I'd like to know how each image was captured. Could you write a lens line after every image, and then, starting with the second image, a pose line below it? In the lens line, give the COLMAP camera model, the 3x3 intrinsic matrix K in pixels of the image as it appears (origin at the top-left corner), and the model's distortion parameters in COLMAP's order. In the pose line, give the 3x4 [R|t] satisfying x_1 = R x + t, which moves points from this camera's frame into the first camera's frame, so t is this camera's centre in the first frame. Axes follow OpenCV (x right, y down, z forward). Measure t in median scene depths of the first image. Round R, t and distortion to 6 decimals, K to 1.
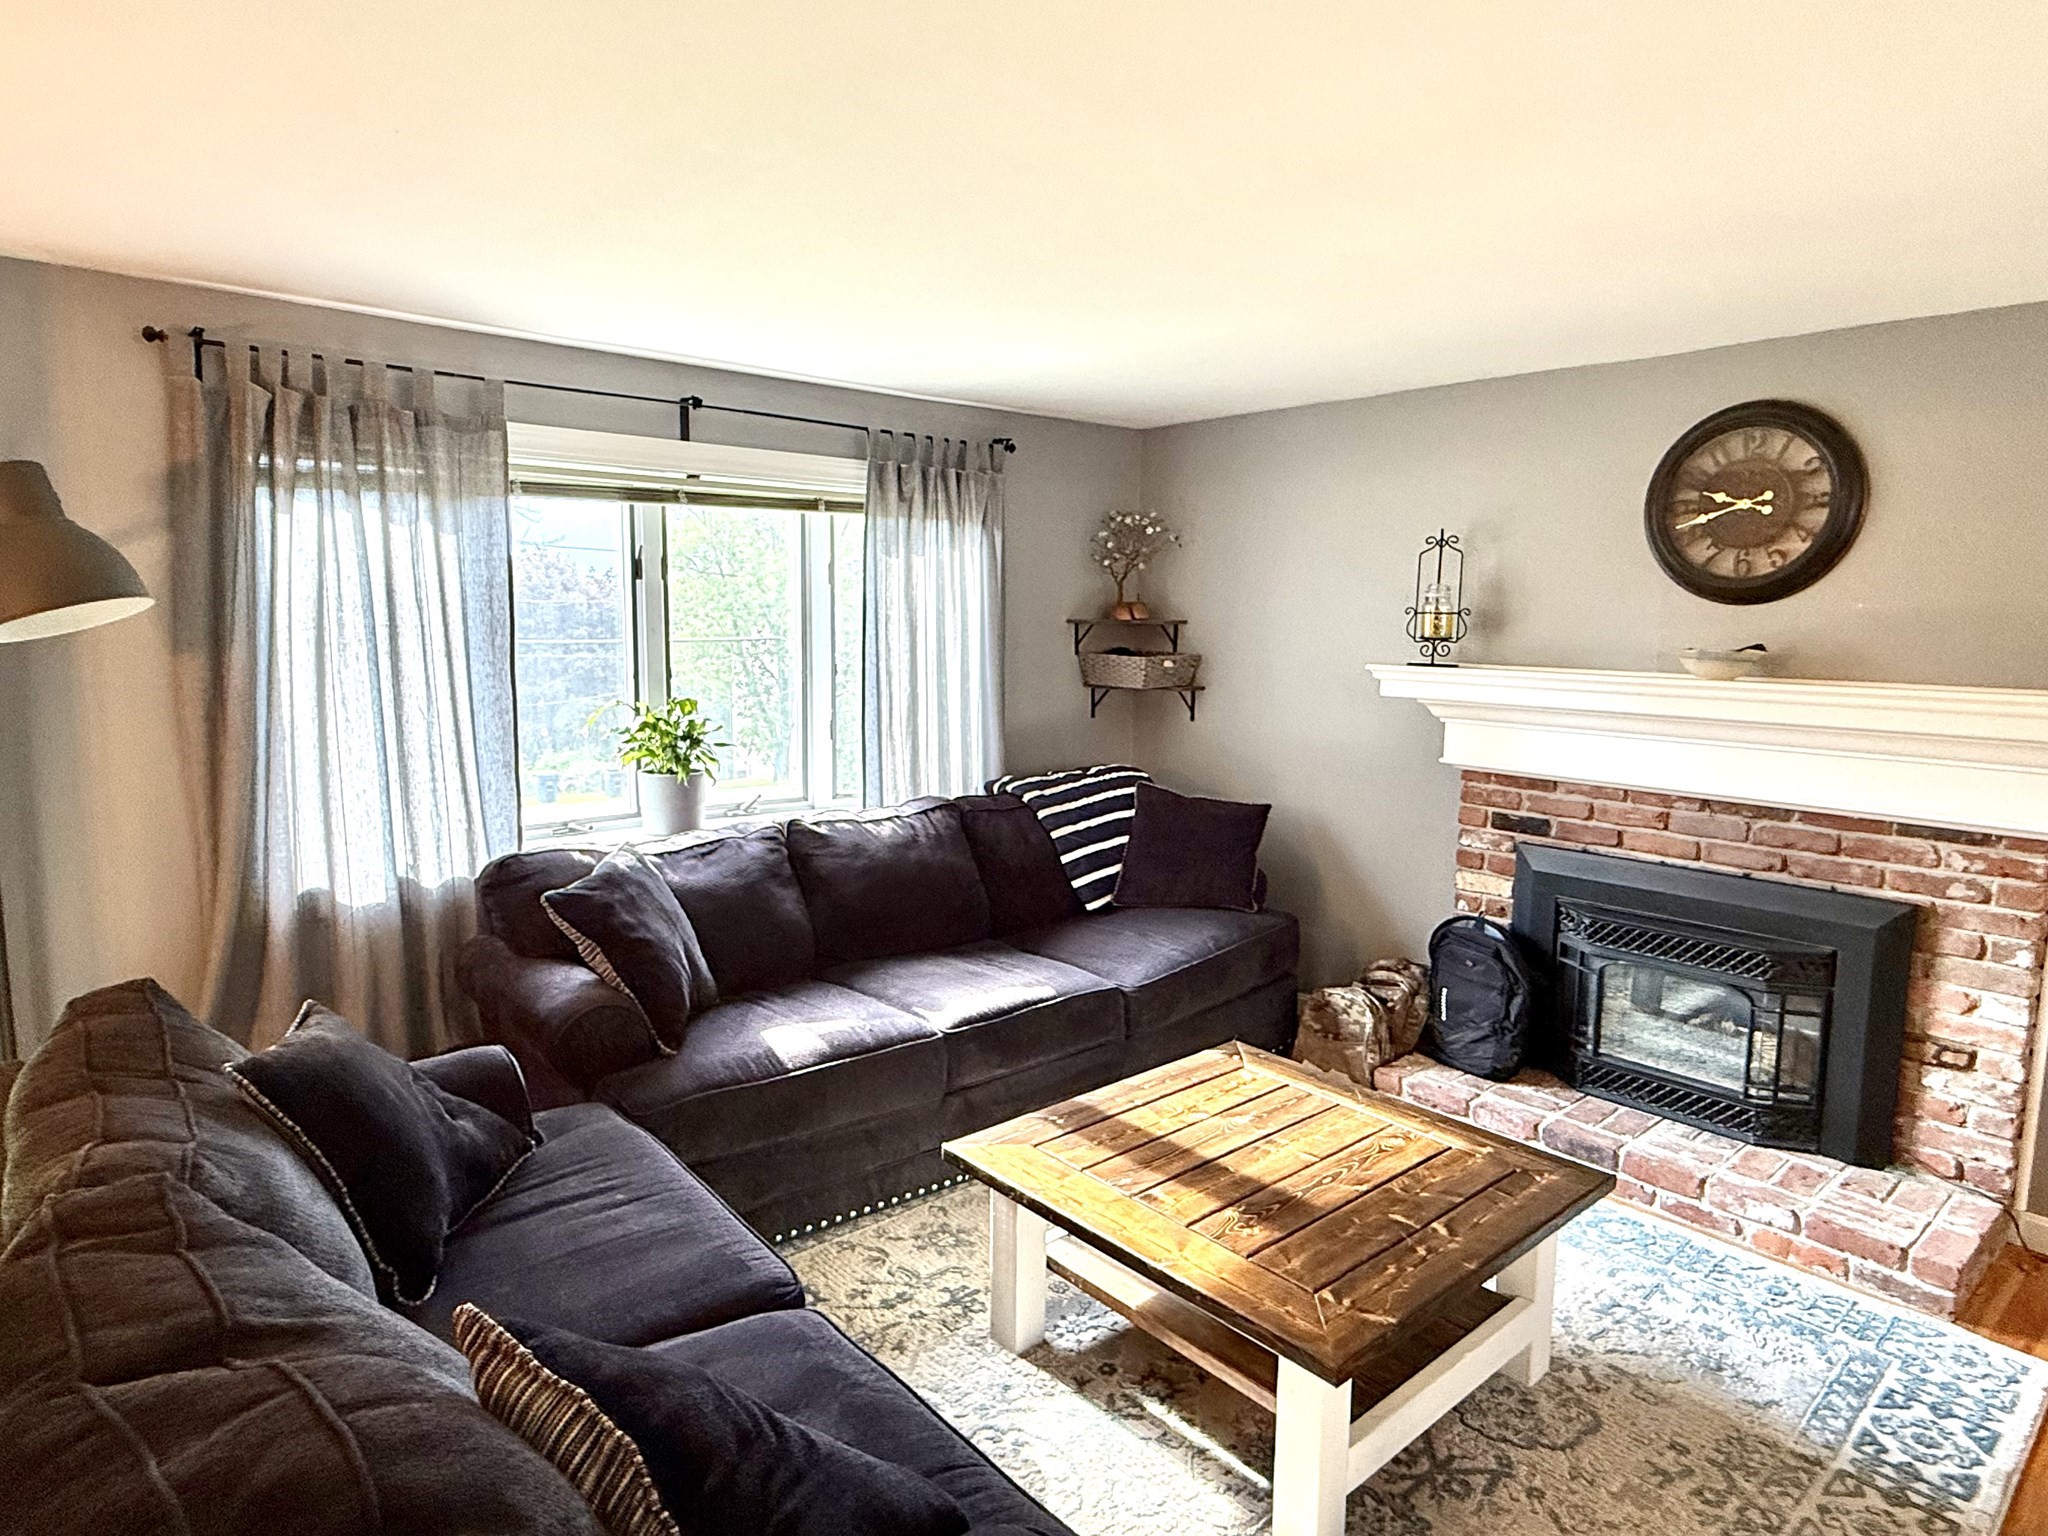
lens RADIAL K [[1243.3, 0, 1019.8], [0, 1243.3, 759.8], [0, 0, 1]] dist [-0.013674, 0.006021]
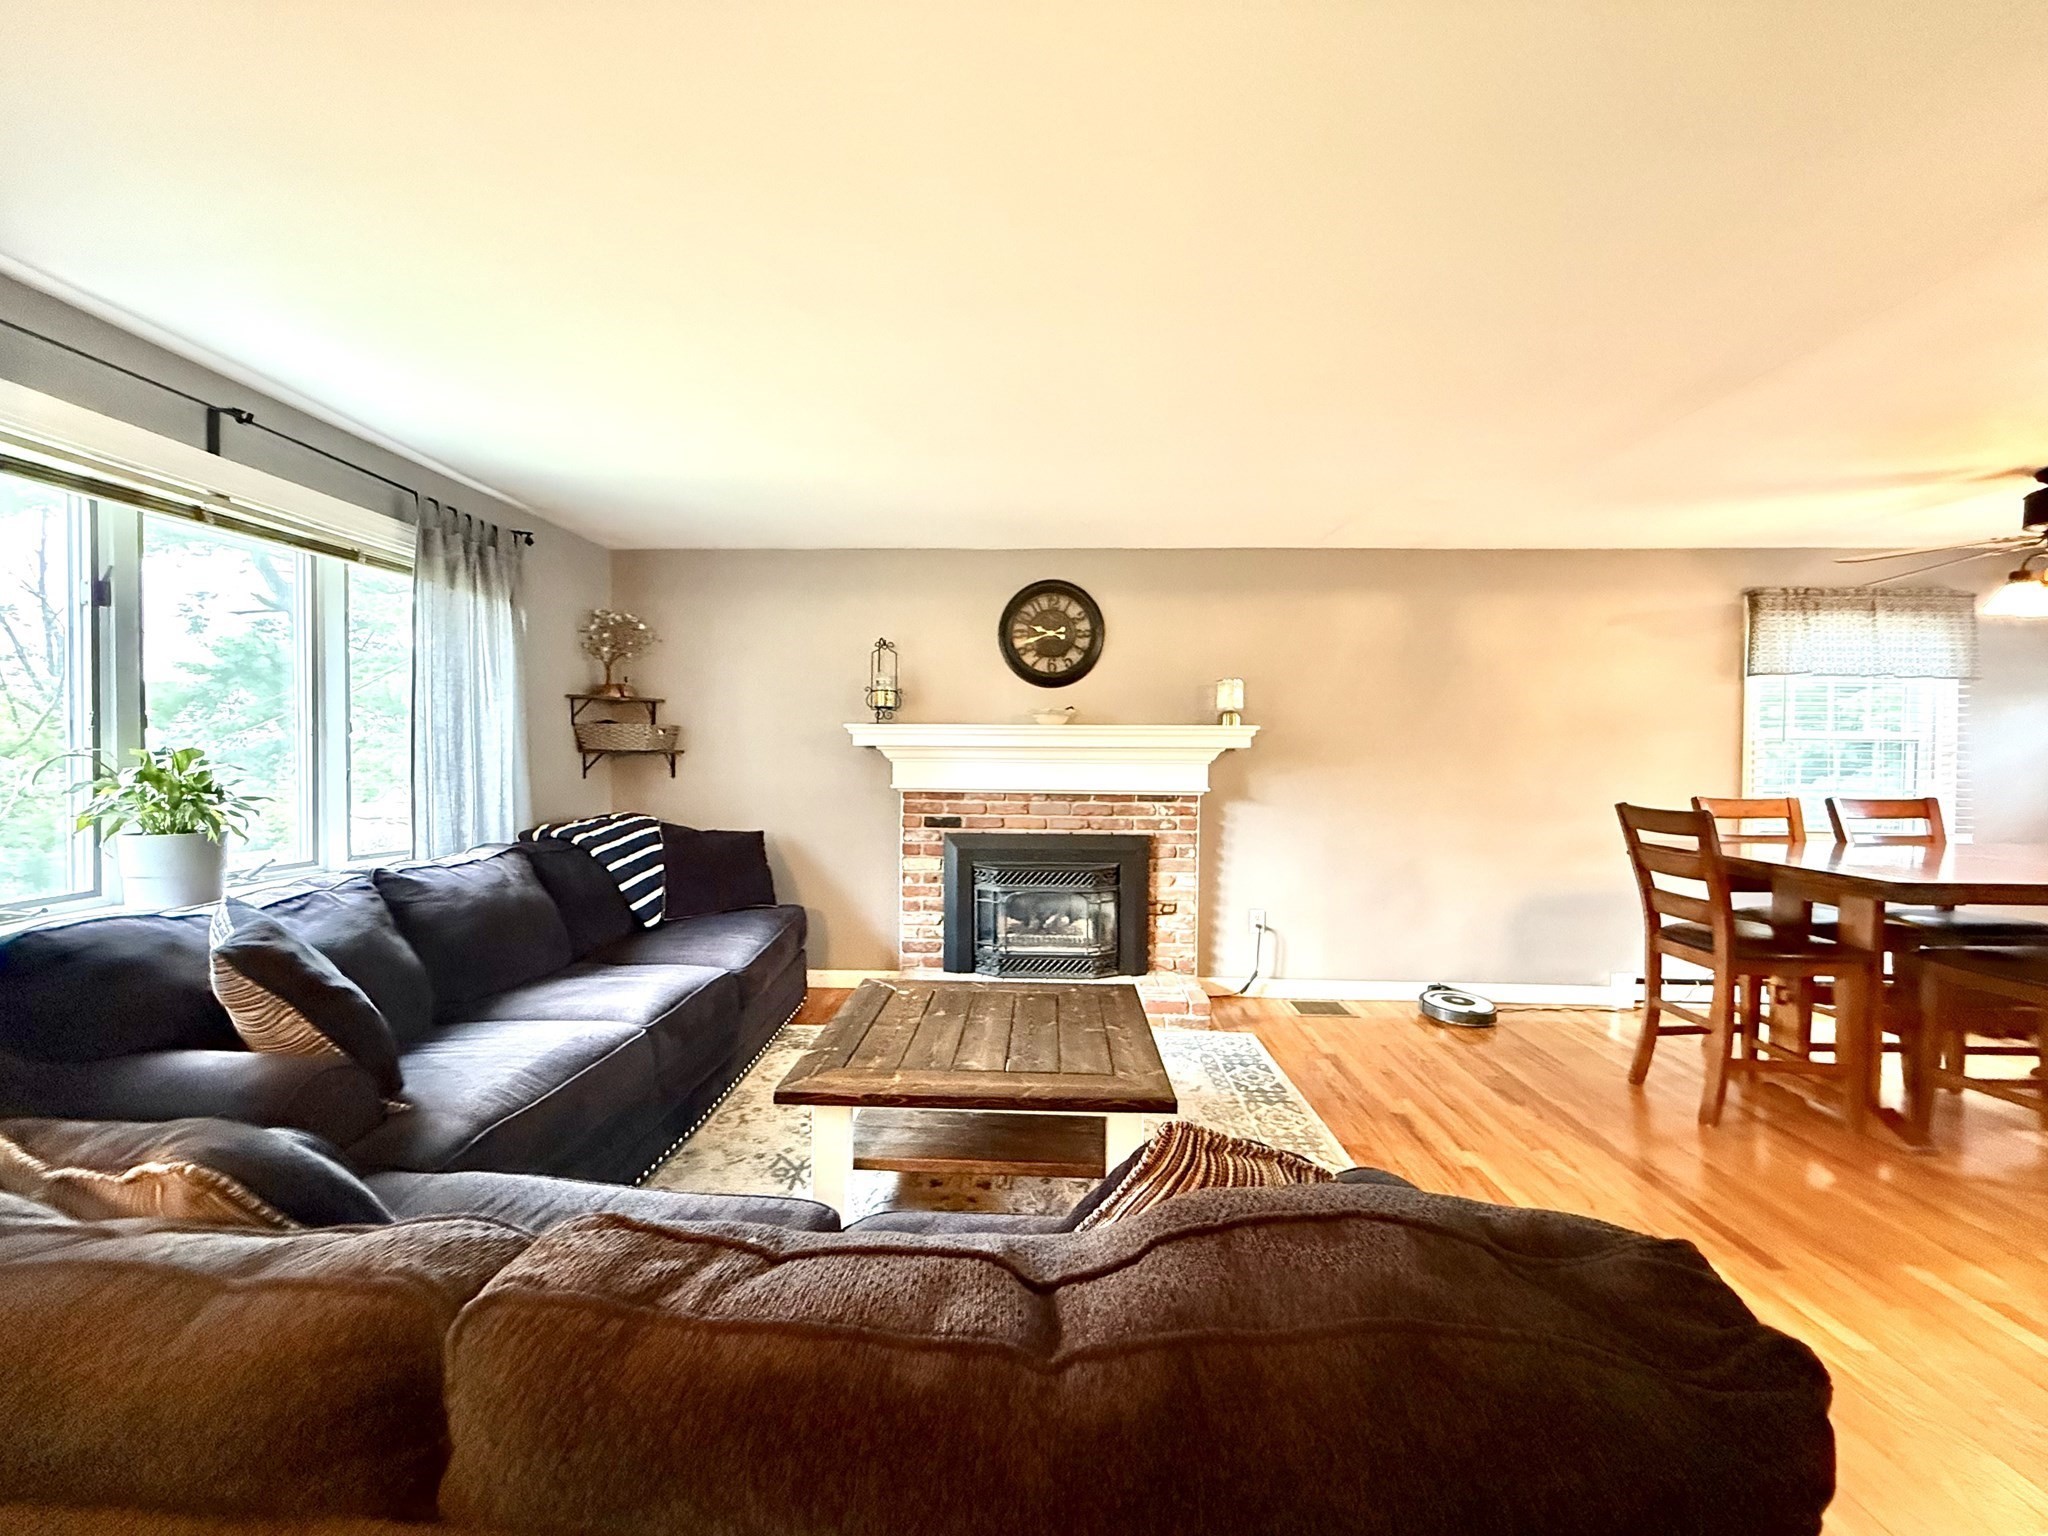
lens RADIAL K [[838.5, 0, 1017.2], [0, 838.5, 769.3], [0, 0, 1]] dist [-0.004032, 0.000437]
pose [[0.658930, -0.016764, 0.752017, -0.345131], [0.097355, 0.993243, -0.063163, 0.061188], [-0.745877, 0.114833, 0.656110, 0.204882]]
